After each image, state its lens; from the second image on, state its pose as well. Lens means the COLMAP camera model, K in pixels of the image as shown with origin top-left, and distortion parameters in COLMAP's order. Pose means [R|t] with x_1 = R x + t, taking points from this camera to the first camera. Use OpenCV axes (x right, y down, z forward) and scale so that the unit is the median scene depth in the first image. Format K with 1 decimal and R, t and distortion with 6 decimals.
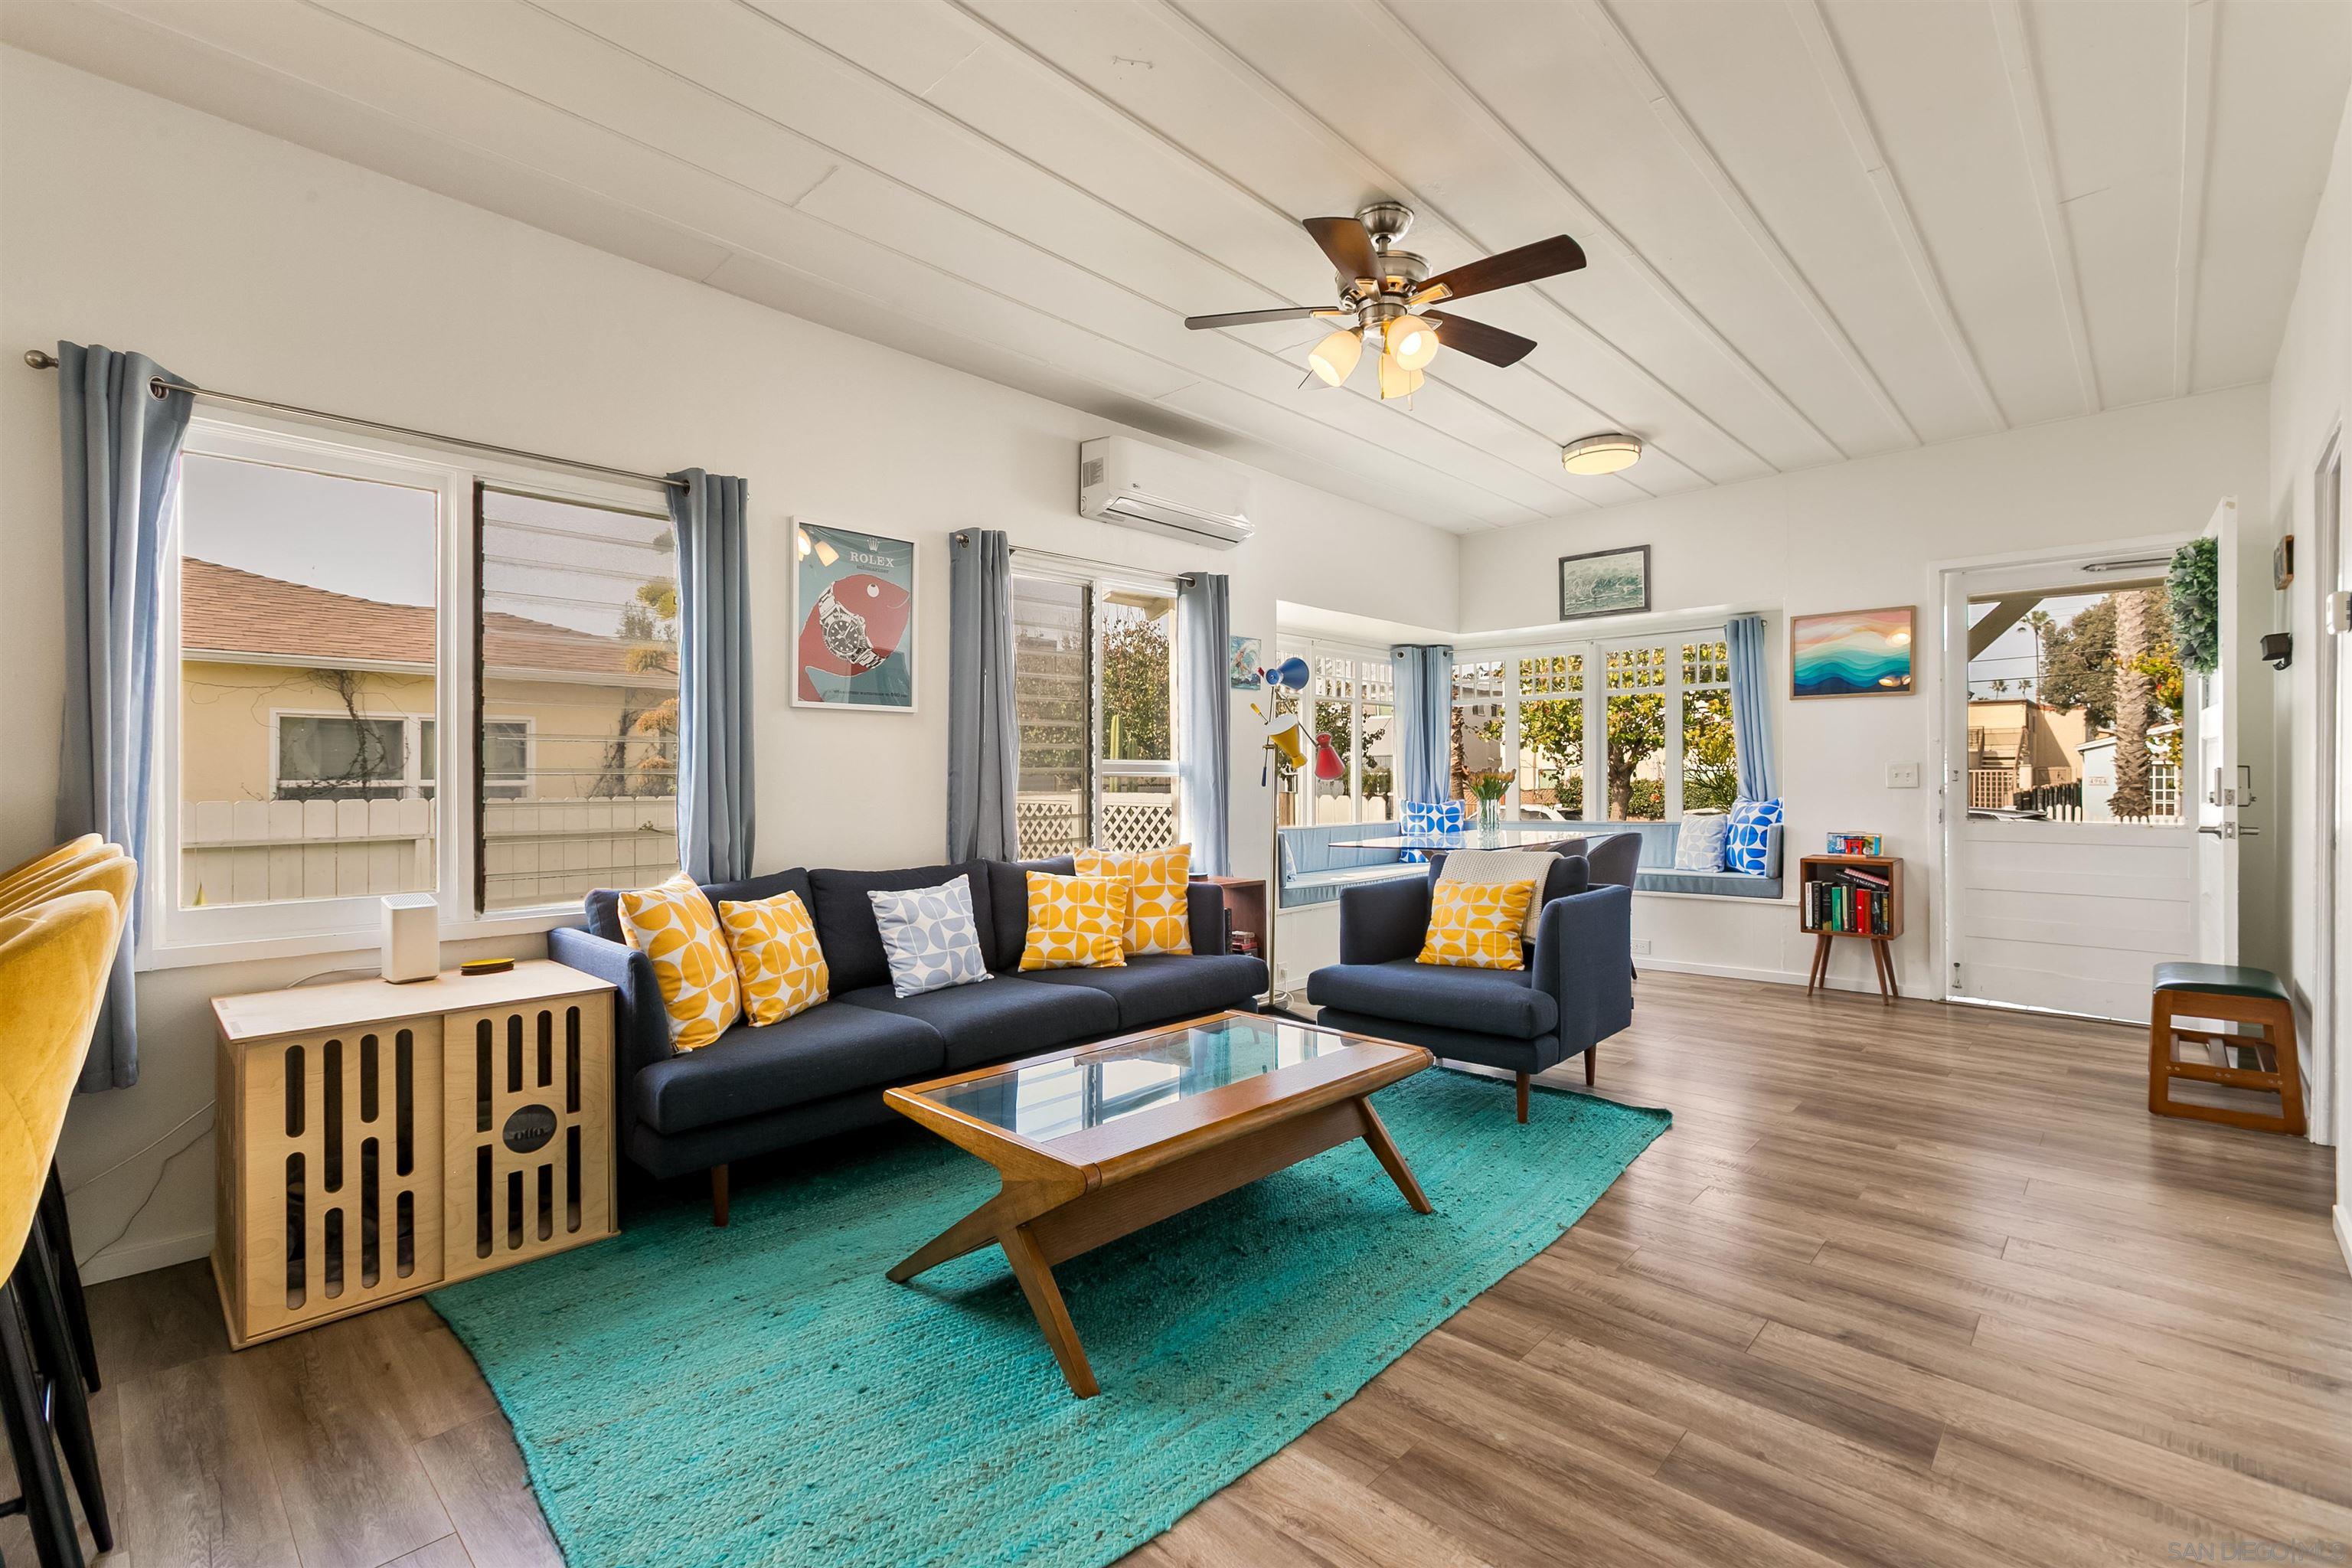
lens RADIAL K [[1043.2, 0, 1176.3], [0, 1043.2, 774.1], [0, 0, 1]] dist [-0.001531, 0.001050]
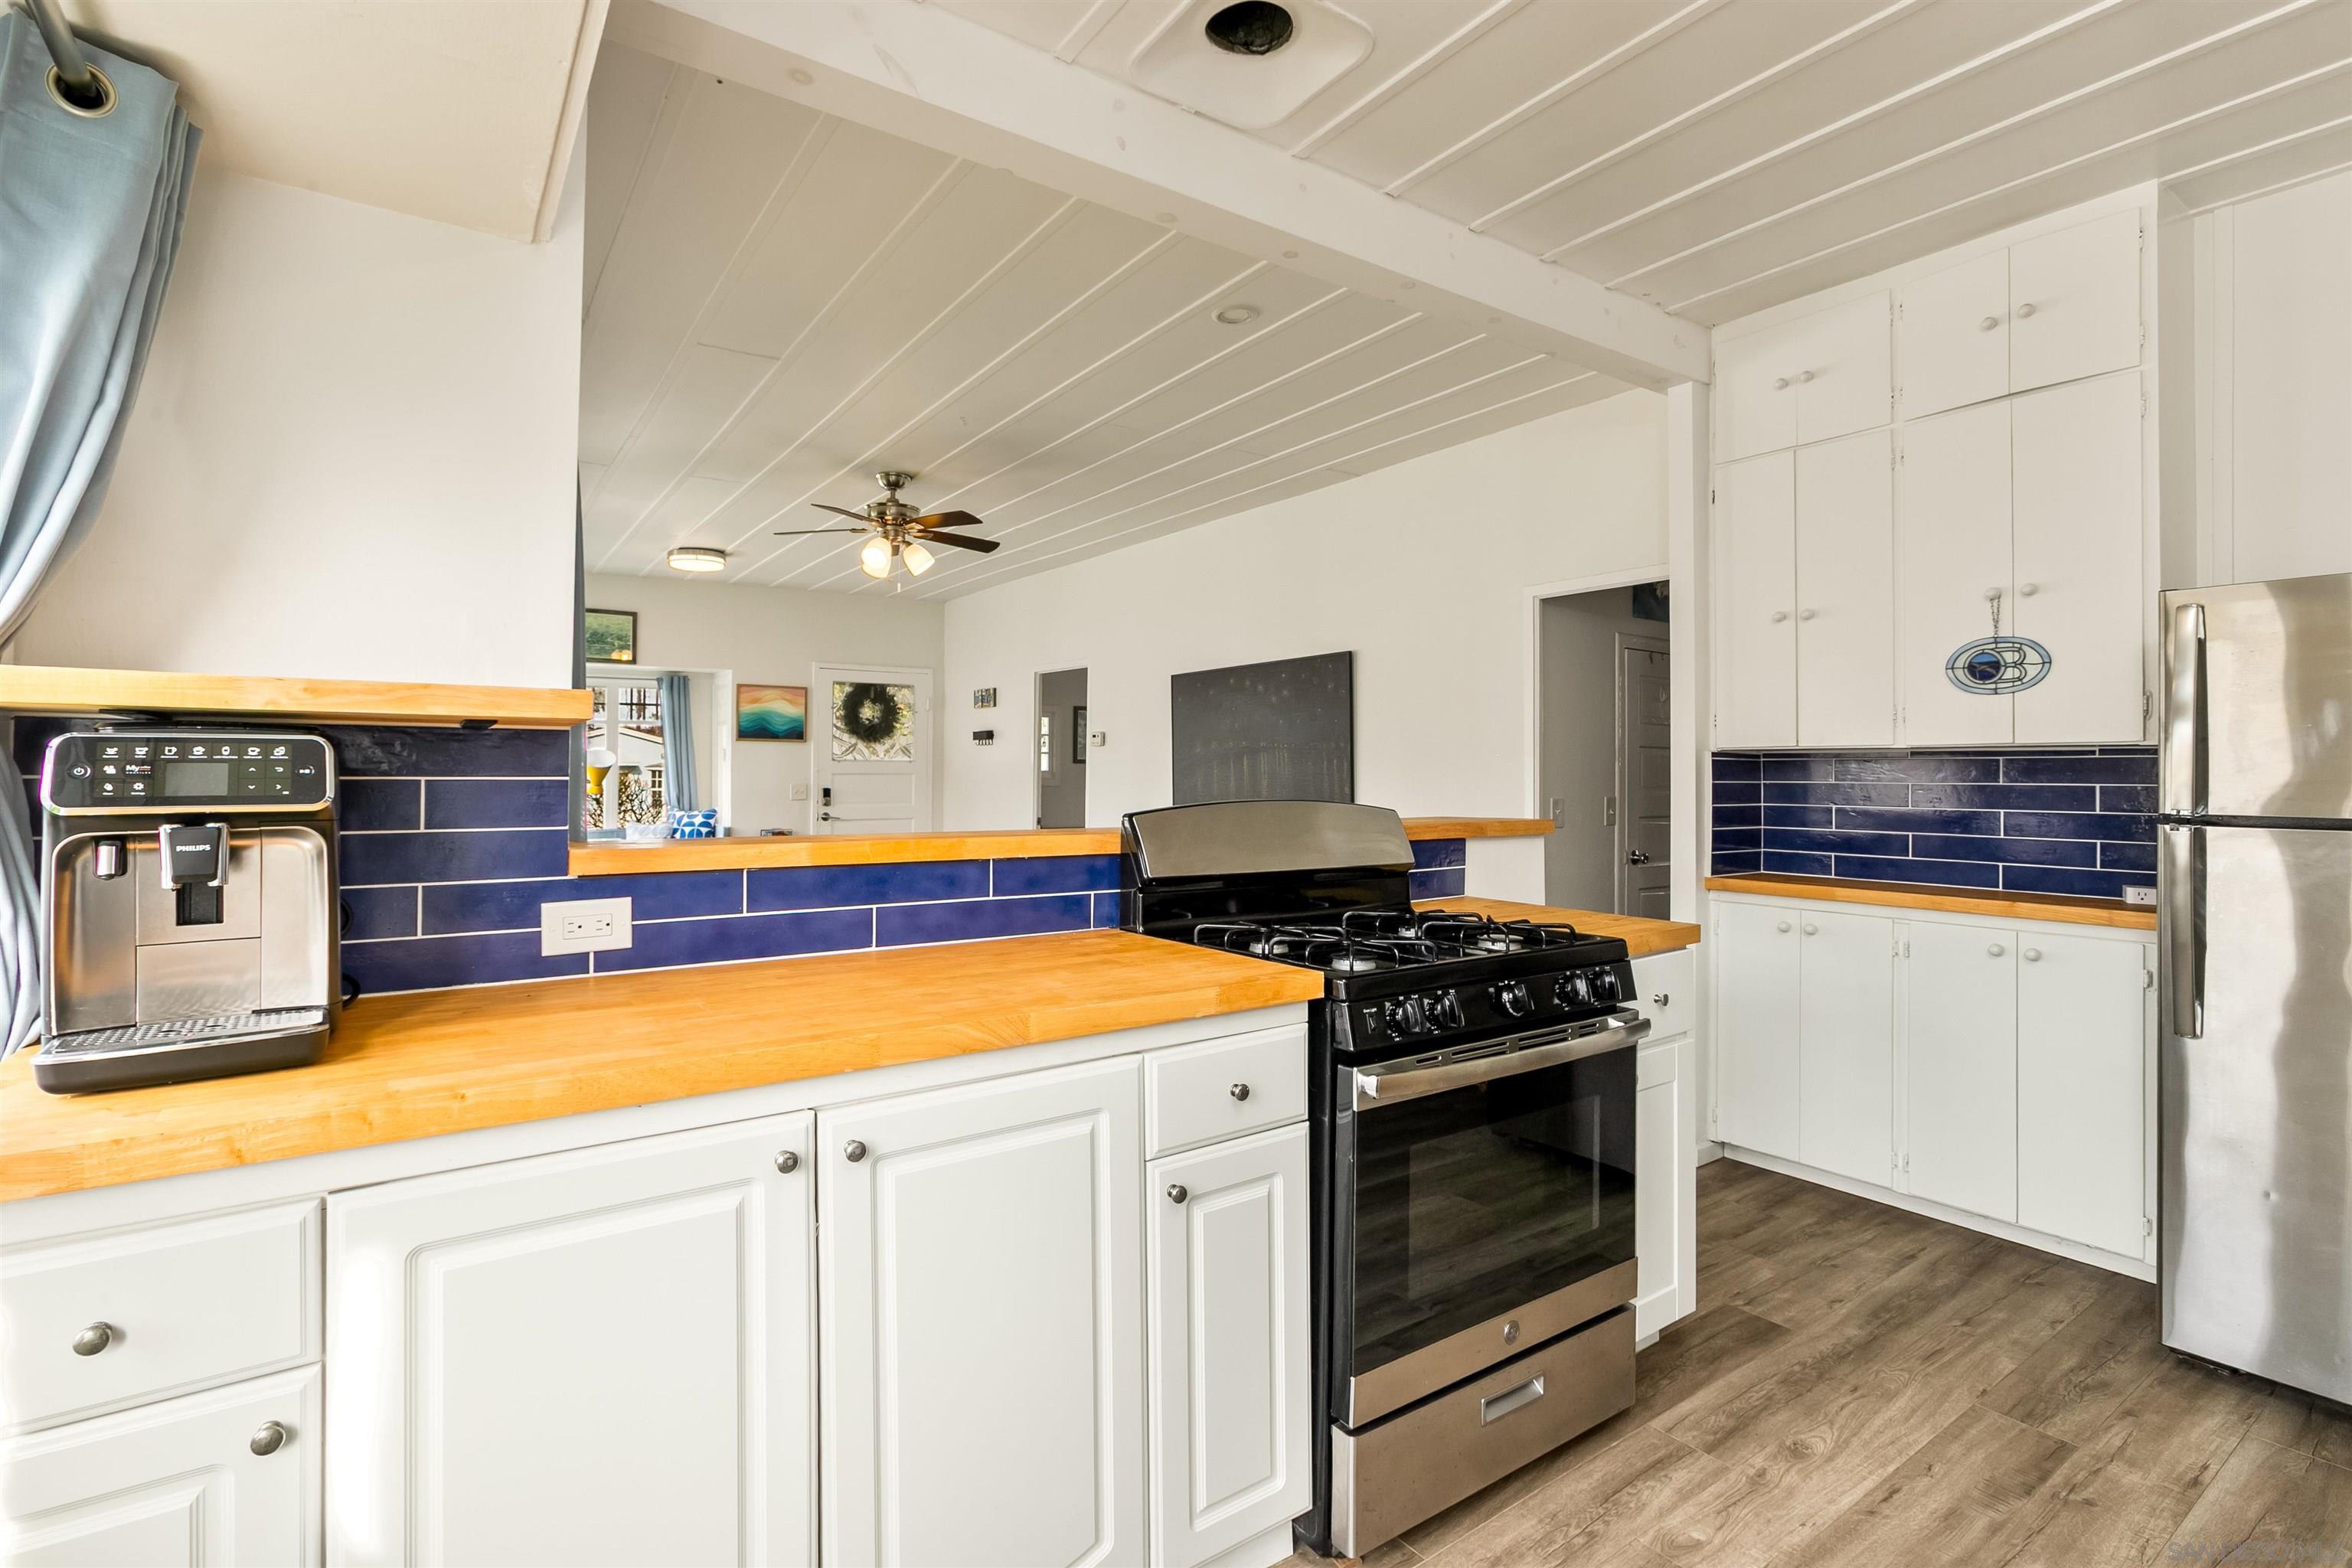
lens RADIAL K [[1088.2, 0, 1188.3], [0, 1088.2, 781.5], [0, 0, 1]] dist [-0.052446, 0.033162]
pose [[0.195053, 0.007056, 0.980767, -0.706761], [-0.000166, 0.999974, -0.007161, -0.002280], [-0.980793, 0.001234, 0.195049, 0.072170]]
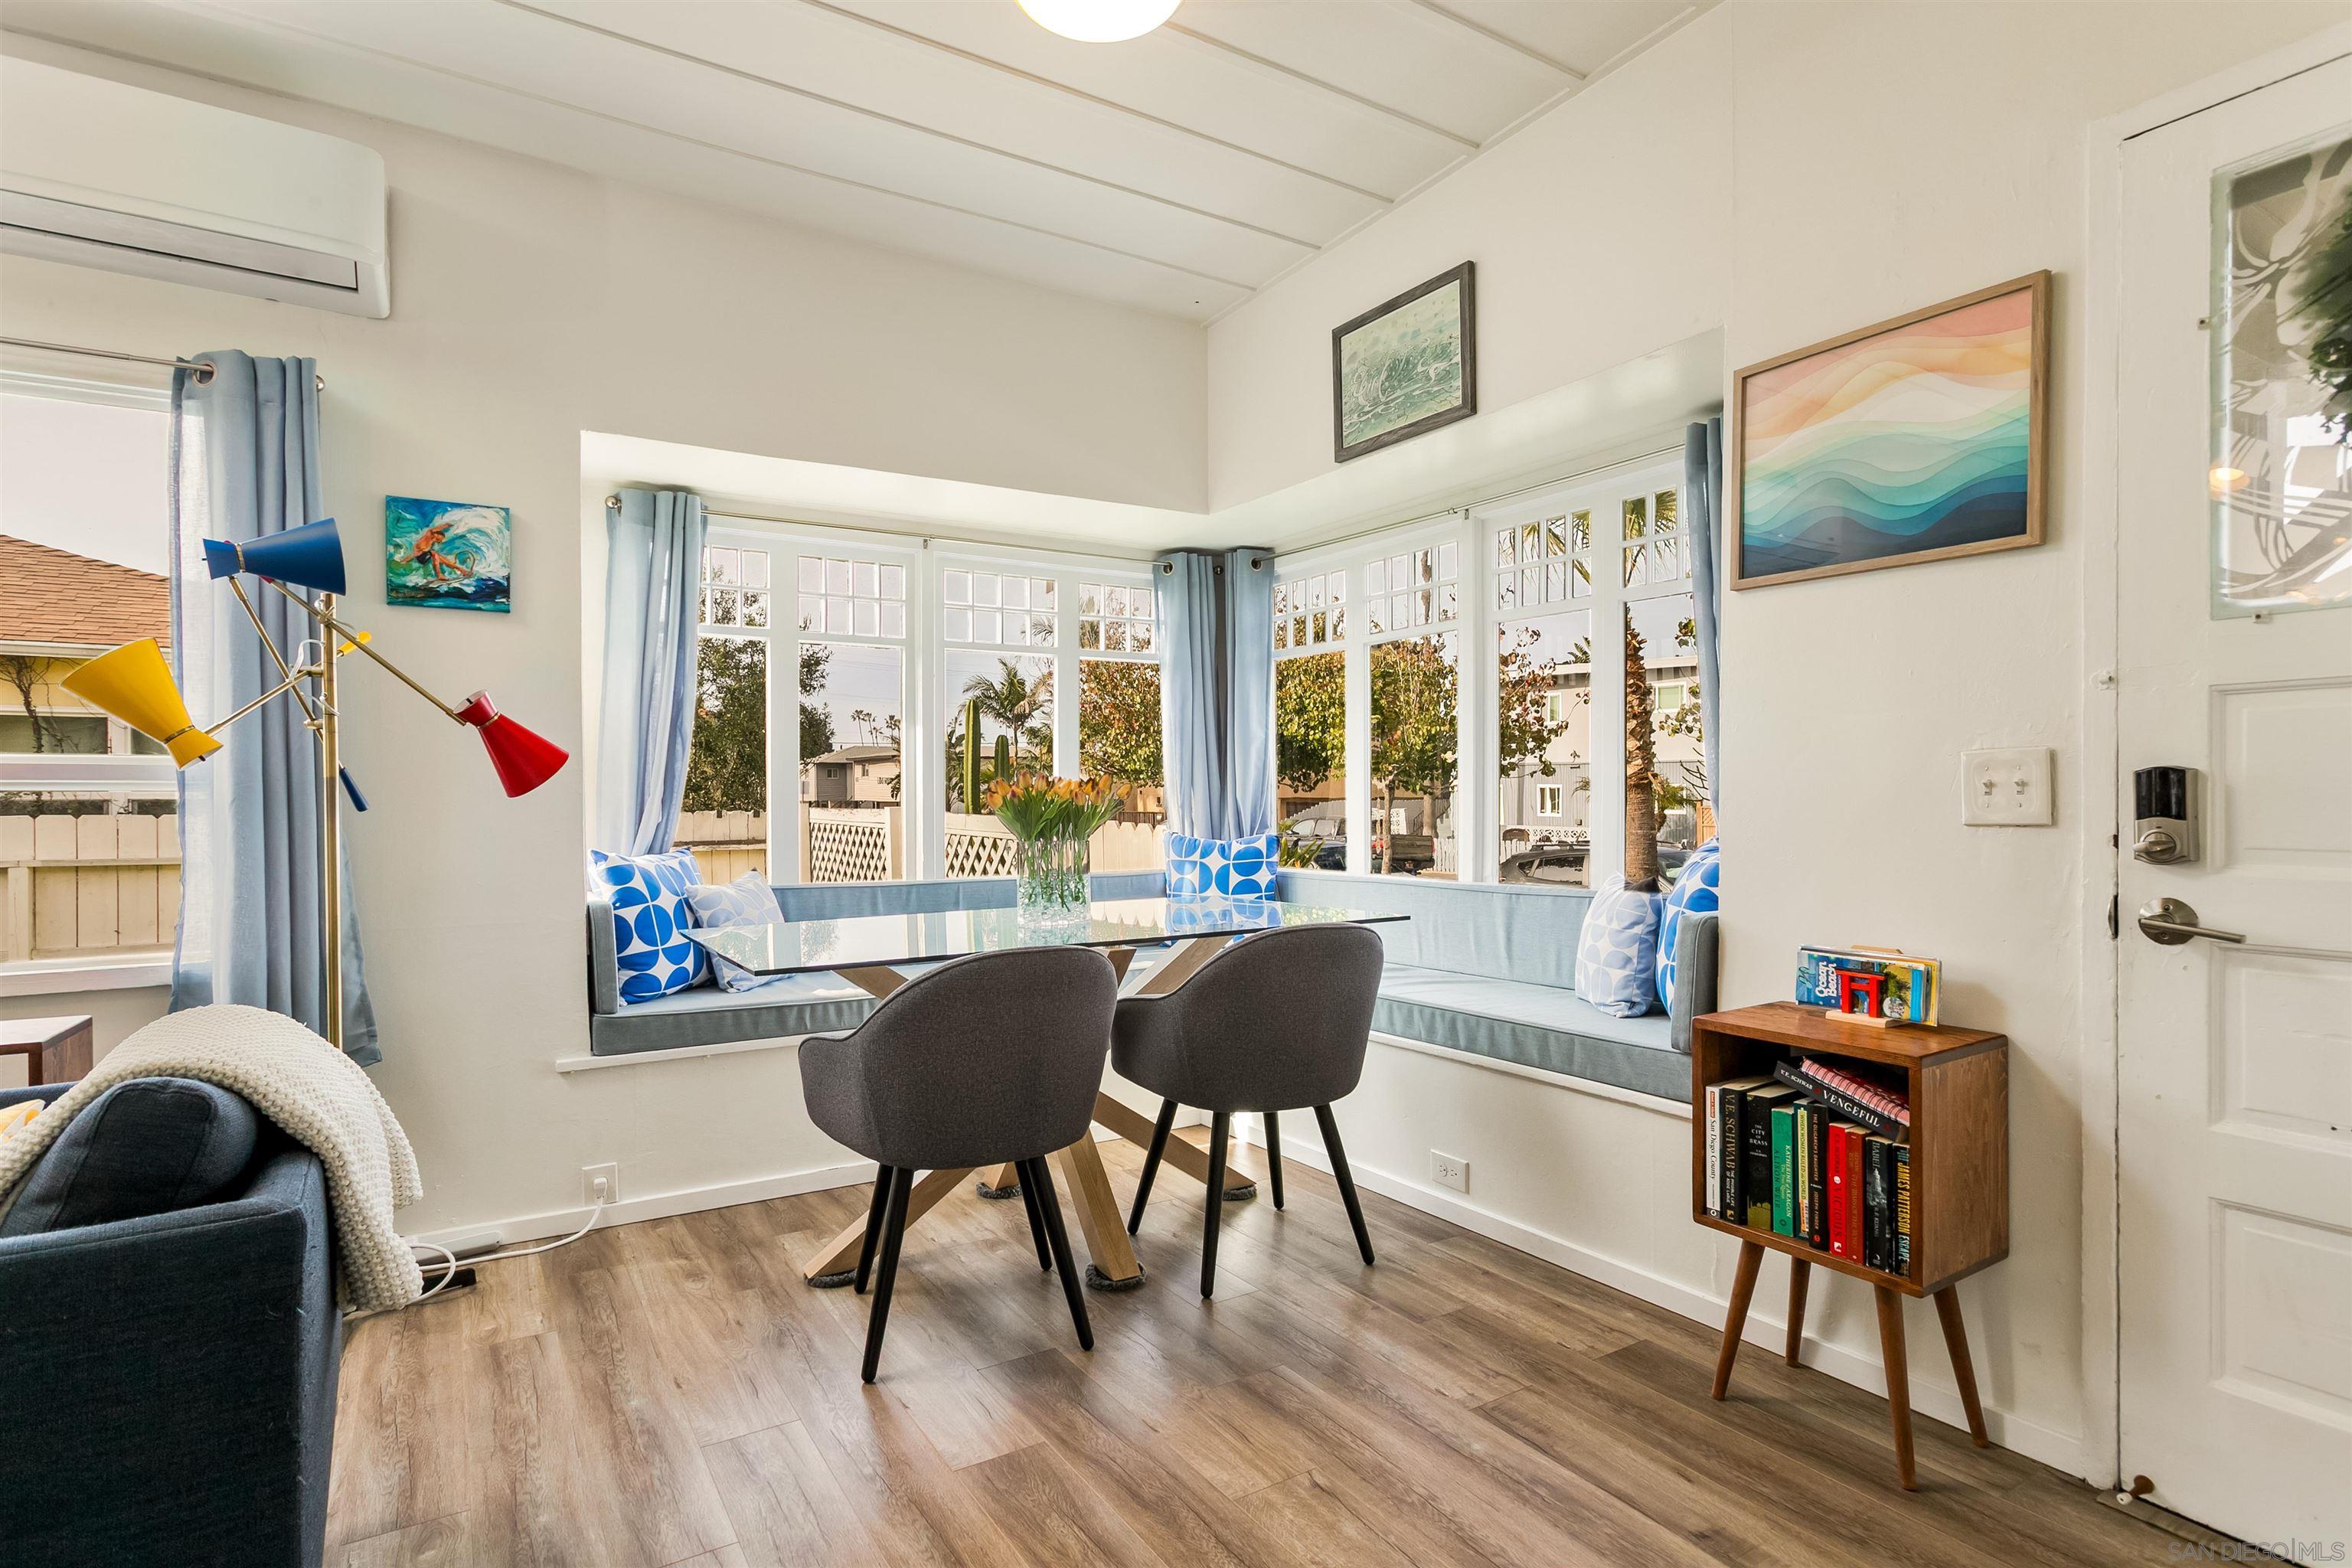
lens RADIAL K [[1190.9, 0, 1168.9], [0, 1190.9, 791.4], [0, 0, 1]] dist [0.005451, 0.001739]
pose [[0.967541, 0.002610, -0.252699, 0.454167], [-0.001650, 0.999991, 0.004012, 0.000814], [0.252707, -0.003465, 0.967537, 0.477698]]
